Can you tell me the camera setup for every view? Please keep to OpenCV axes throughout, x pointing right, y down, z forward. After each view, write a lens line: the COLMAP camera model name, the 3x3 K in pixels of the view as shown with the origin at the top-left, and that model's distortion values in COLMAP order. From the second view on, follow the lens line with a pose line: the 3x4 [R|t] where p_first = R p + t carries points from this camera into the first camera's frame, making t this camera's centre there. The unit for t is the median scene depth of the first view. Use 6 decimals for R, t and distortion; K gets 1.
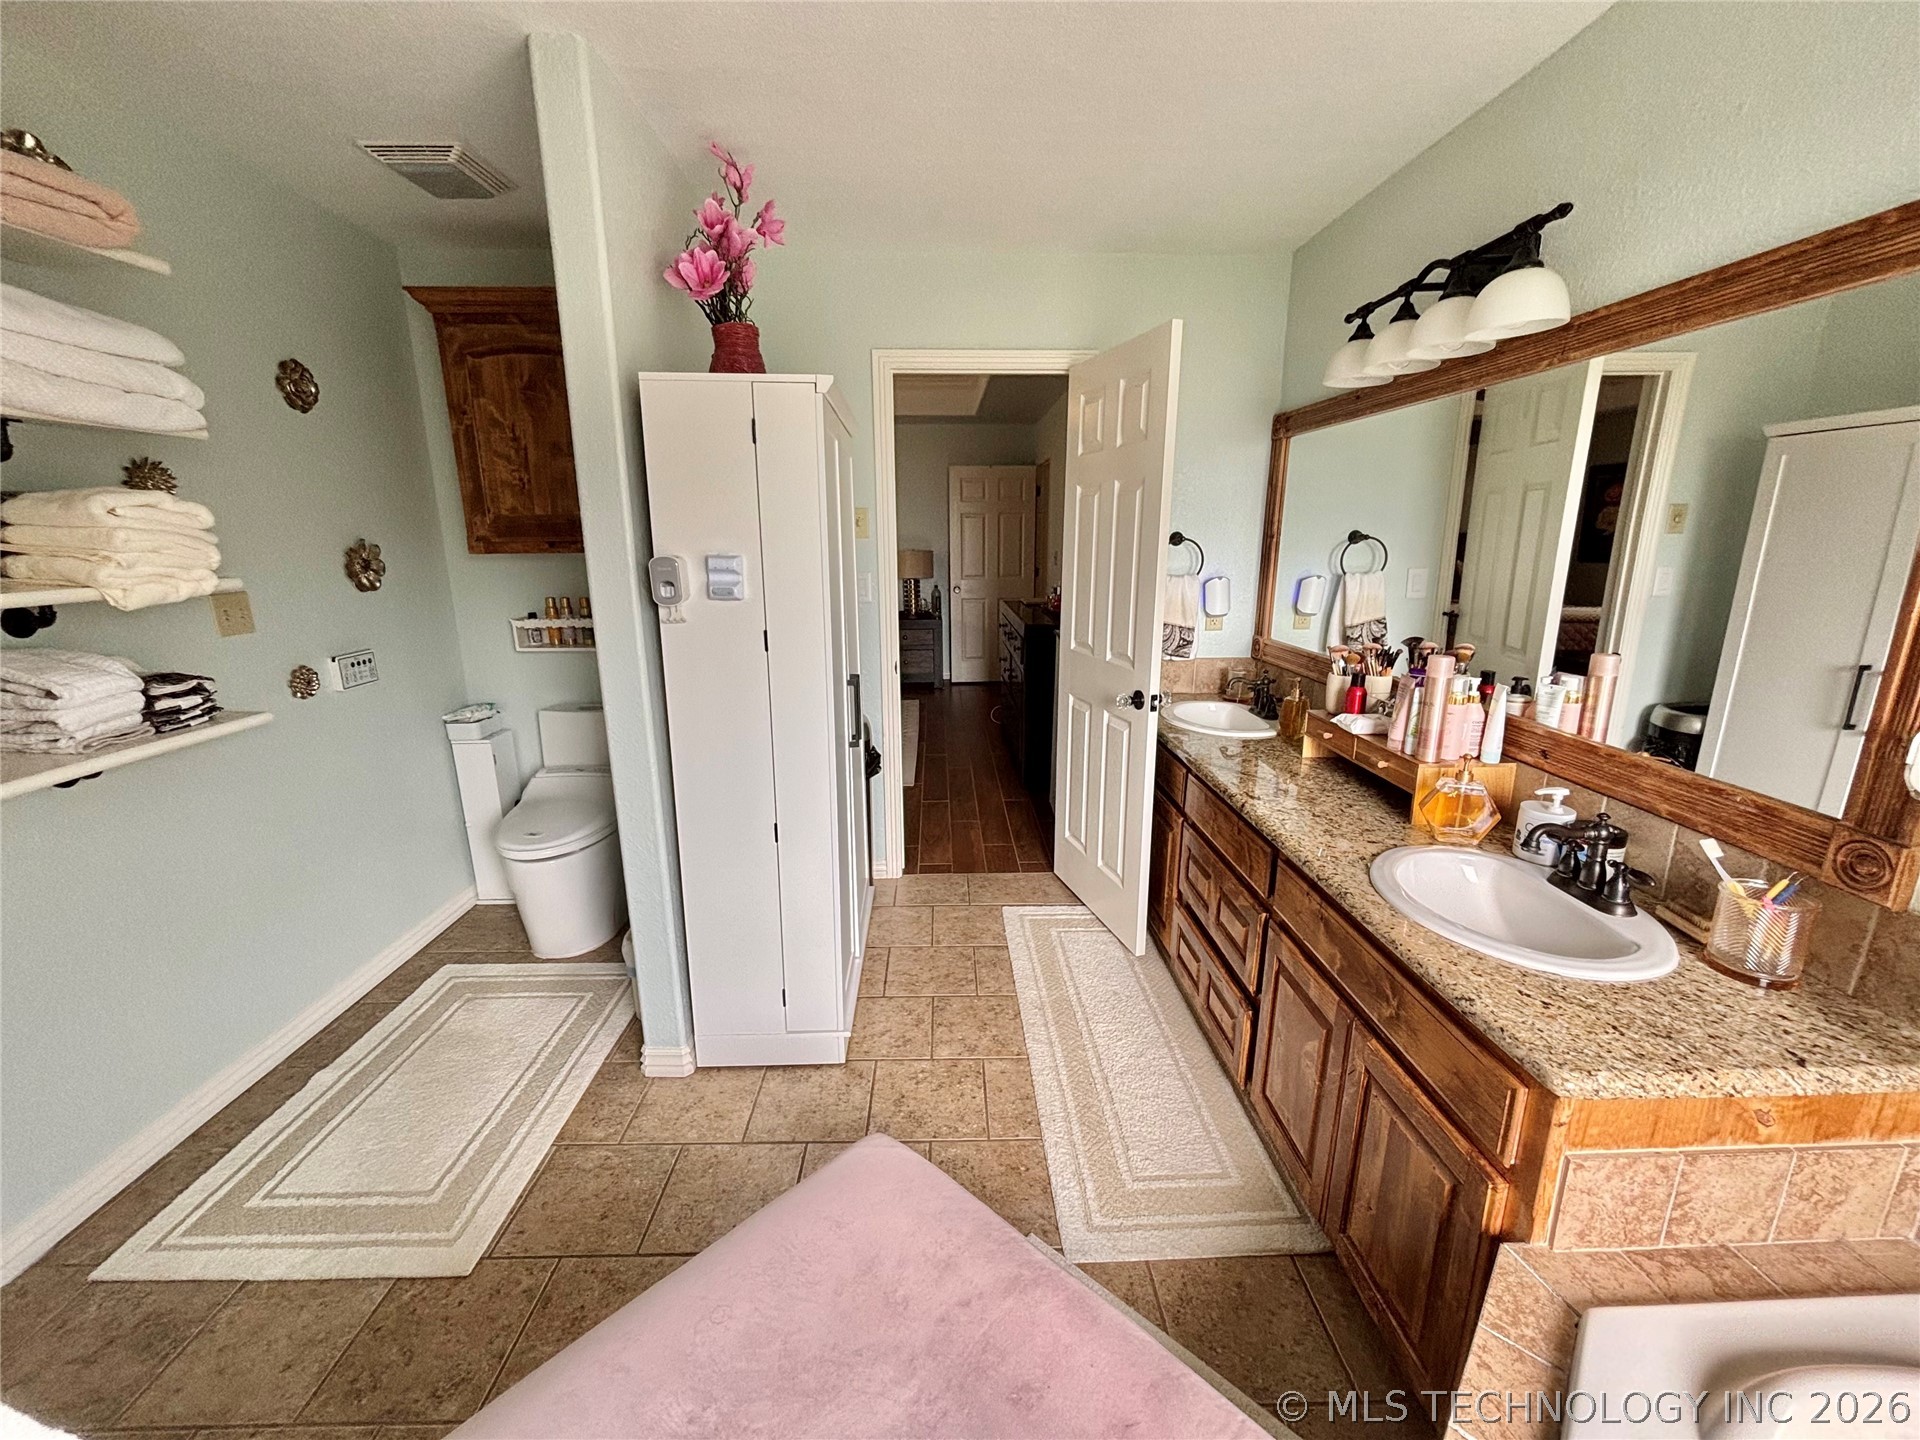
lens RADIAL K [[771.3, 0, 958.4], [0, 771.3, 720.3], [0, 0, 1]] dist [-0.002662, -0.000177]
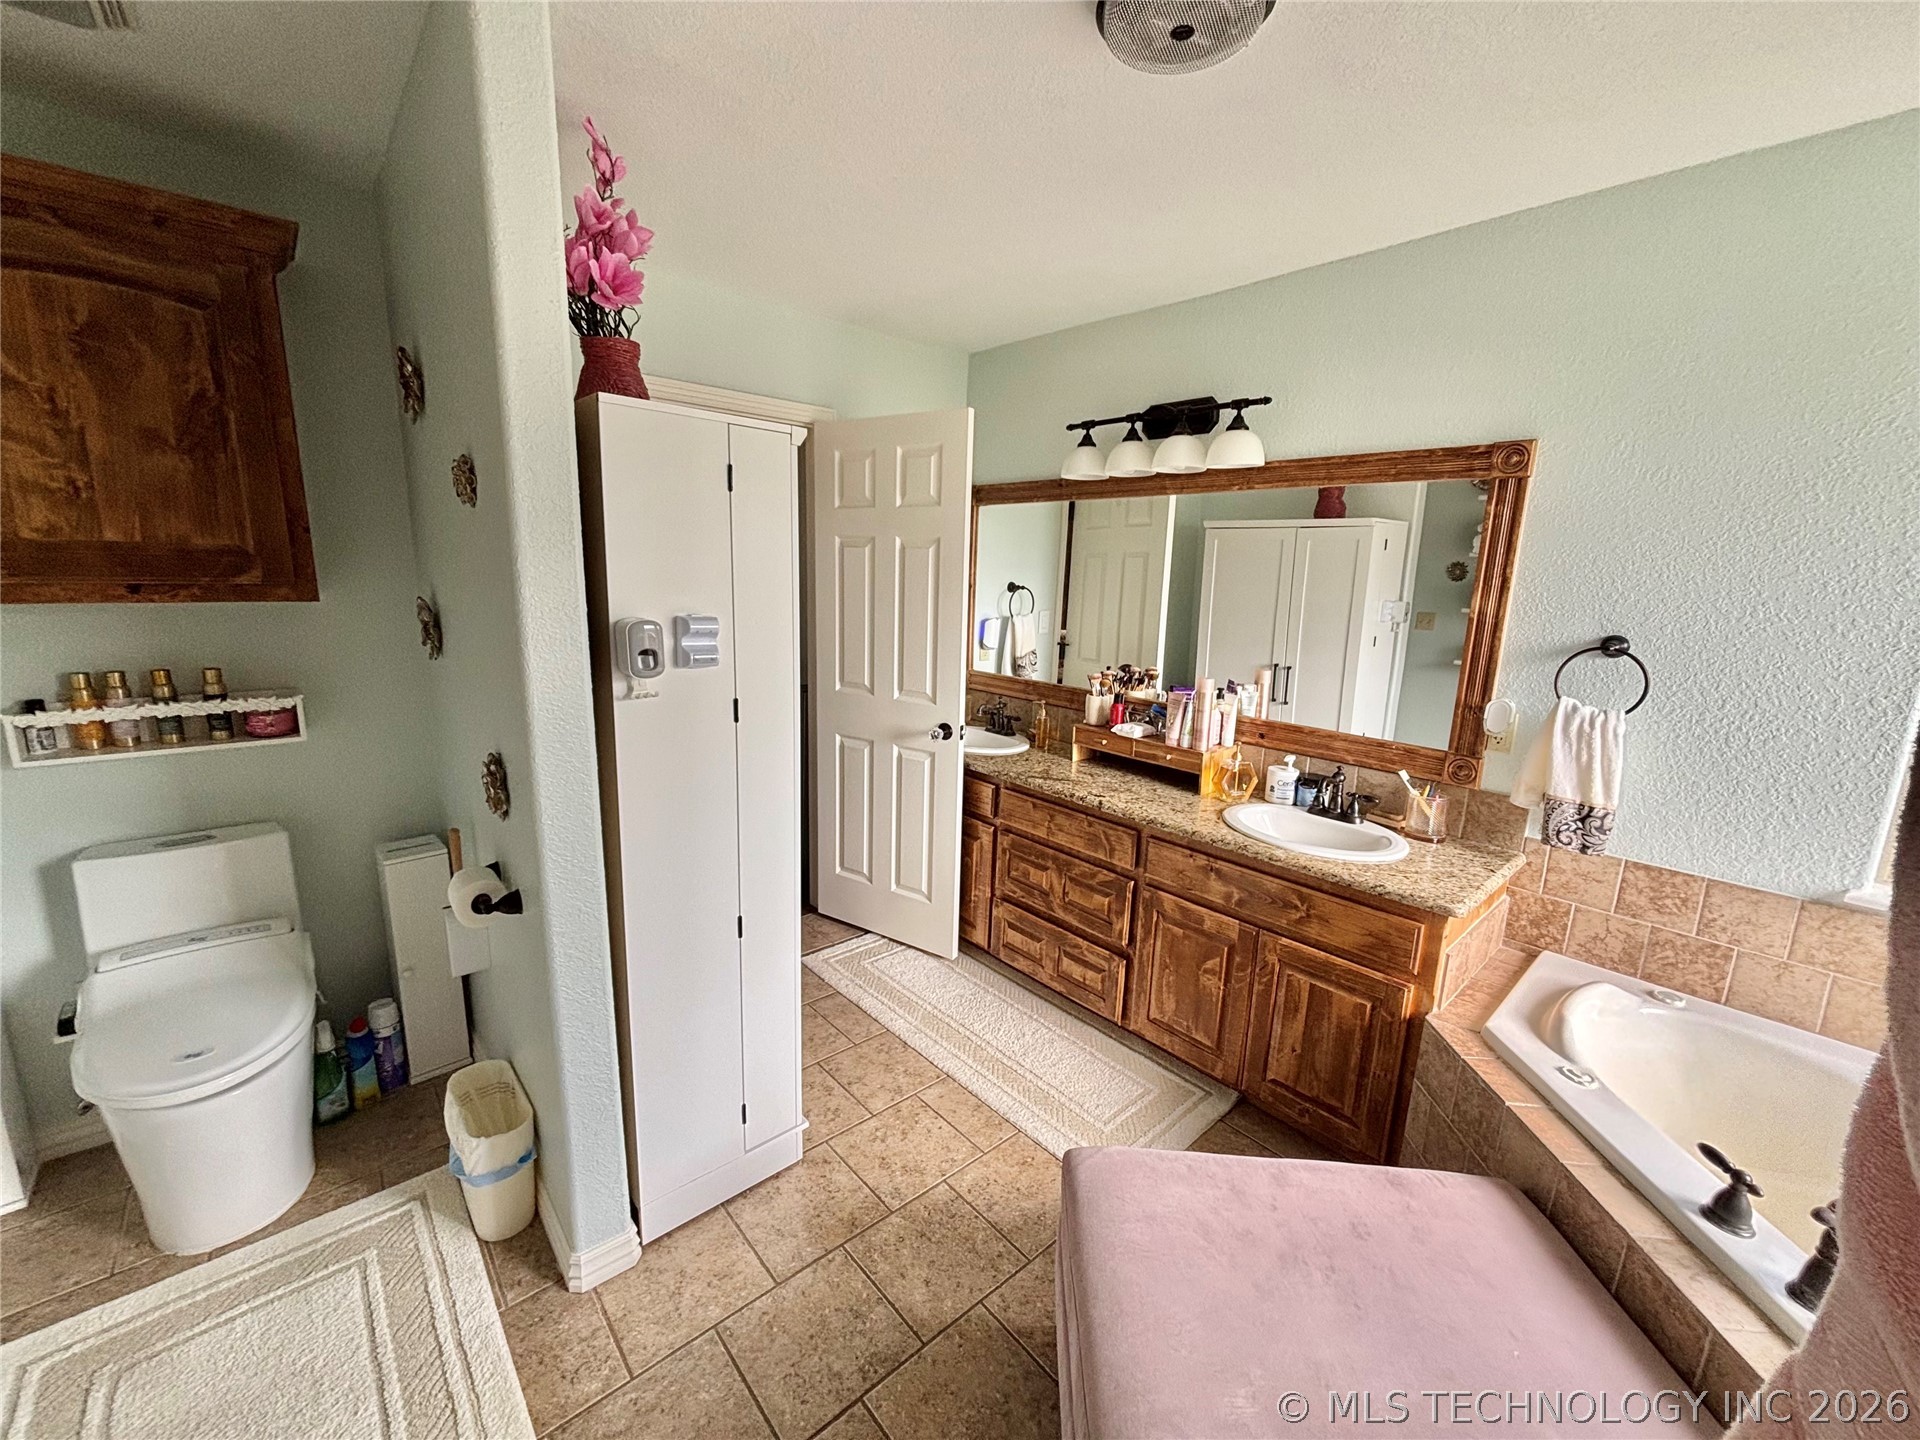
lens RADIAL K [[771.3, 0, 958.6], [0, 771.3, 721.5], [0, 0, 1]] dist [-0.002662, -0.000177]
pose [[0.763053, -0.102331, 0.638183, -0.589701], [0.121579, 0.992486, 0.013775, -0.068291], [-0.634798, 0.067078, 0.769761, 0.151414]]
